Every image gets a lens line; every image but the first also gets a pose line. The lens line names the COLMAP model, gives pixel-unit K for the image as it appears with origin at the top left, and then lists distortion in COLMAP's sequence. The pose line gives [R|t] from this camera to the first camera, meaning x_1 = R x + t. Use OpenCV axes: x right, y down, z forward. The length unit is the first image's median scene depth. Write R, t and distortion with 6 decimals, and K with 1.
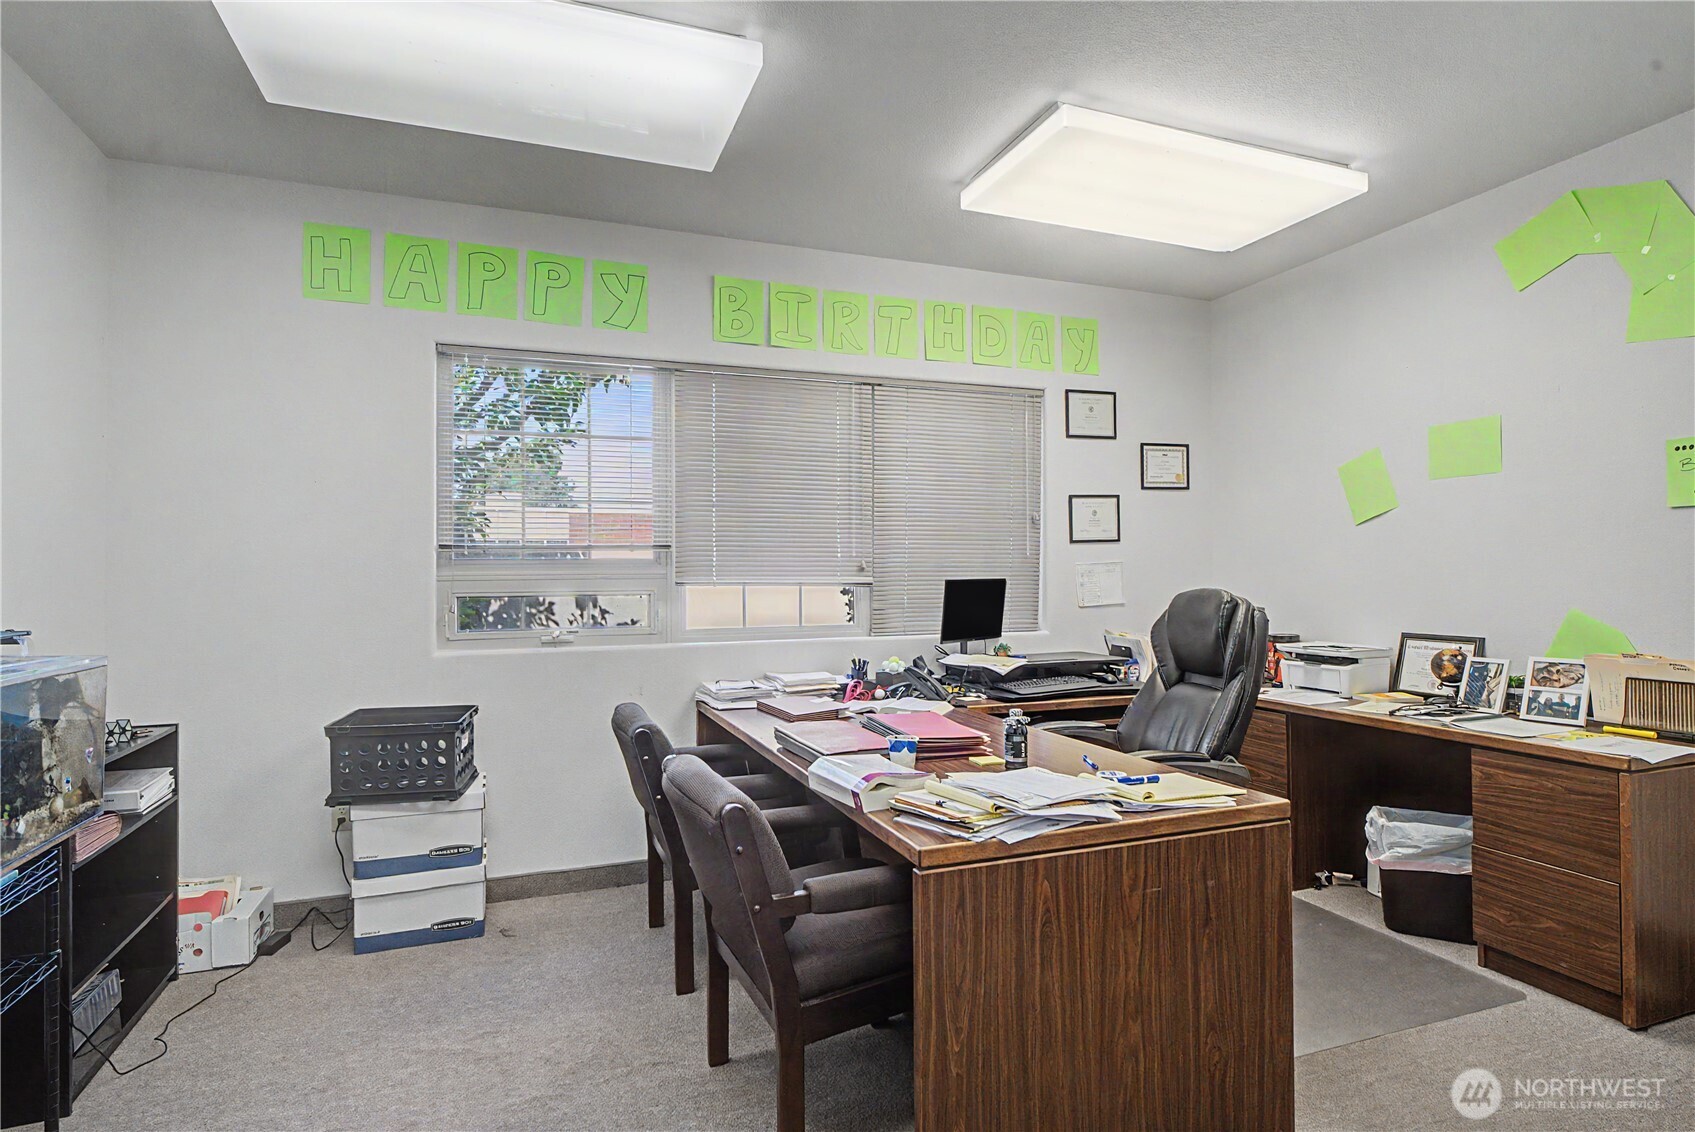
lens RADIAL K [[889.6, 0, 849.1], [0, 889.6, 547.0], [0, 0, 1]] dist [0.002151, 0.000131]
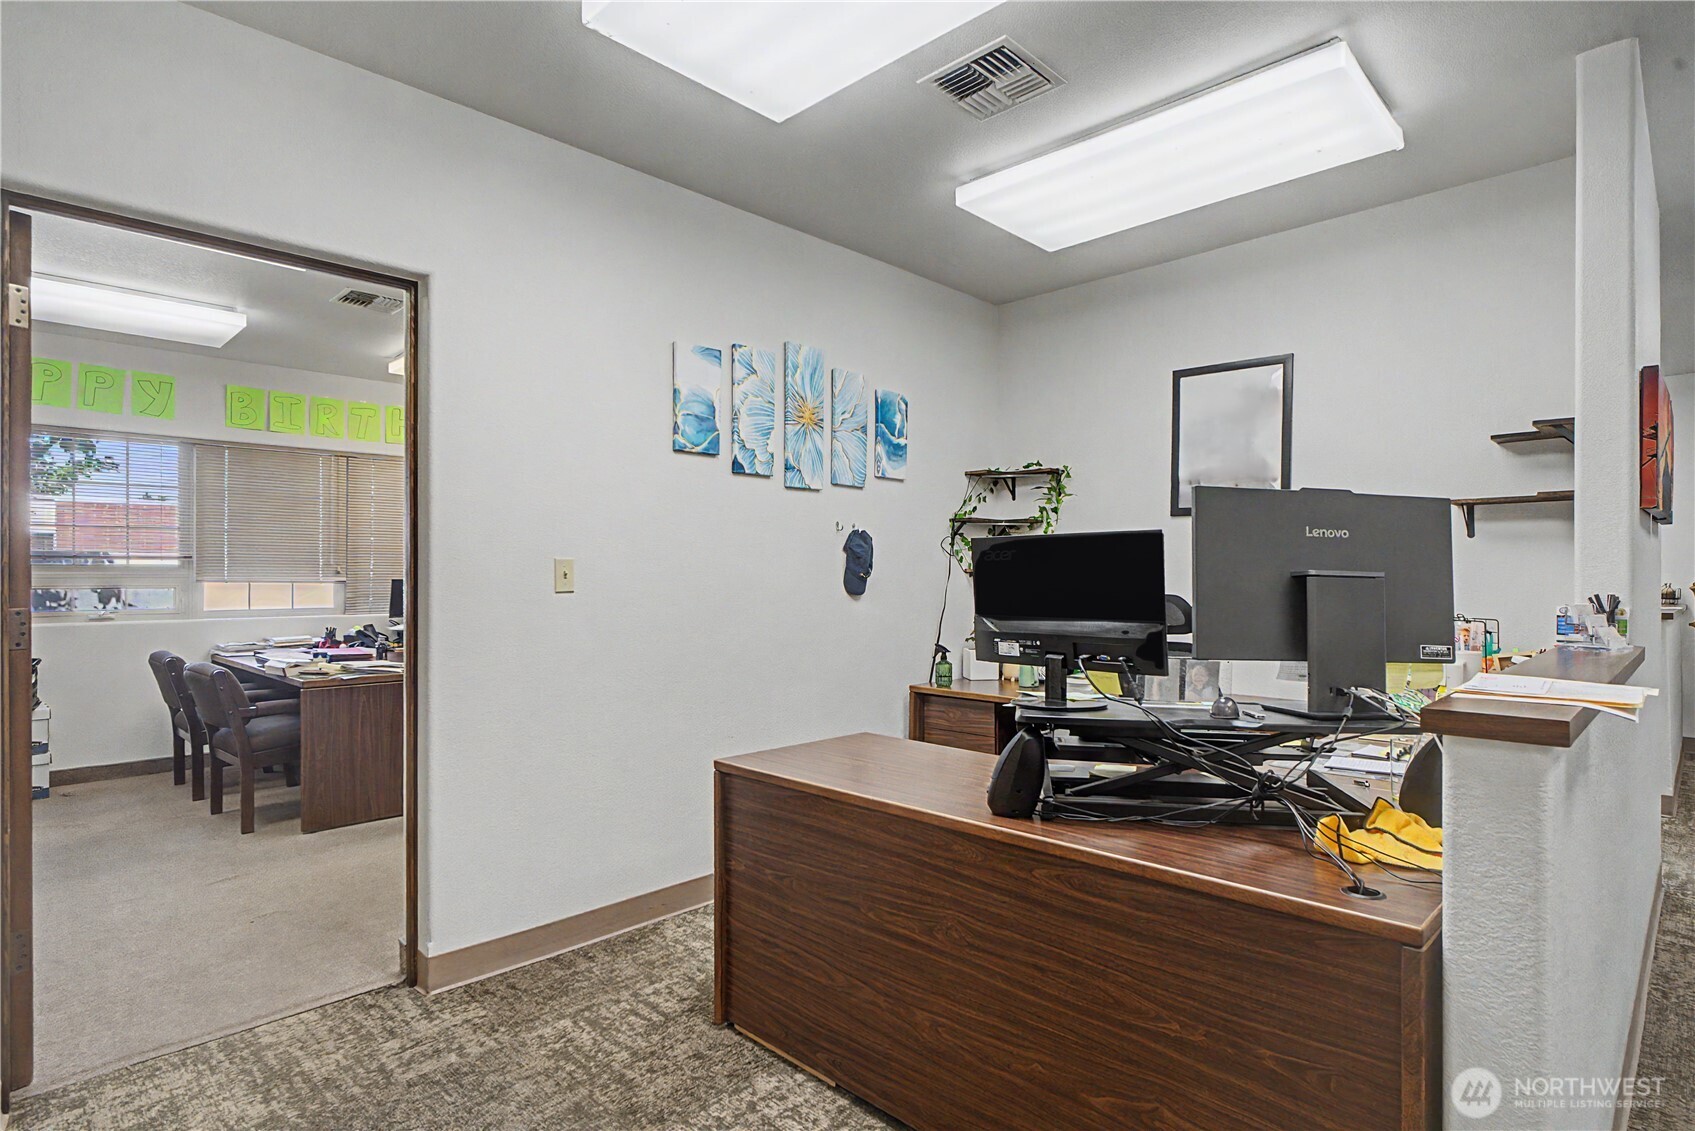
lens RADIAL K [[883.3, 0, 853.0], [0, 883.3, 566.0], [0, 0, 1]] dist [-0.003323, -0.001815]
pose [[0.905270, 0.009531, 0.424729, 0.197204], [-0.017971, 0.999713, 0.015869, -0.031132], [-0.424456, -0.021999, 0.905181, -0.911073]]
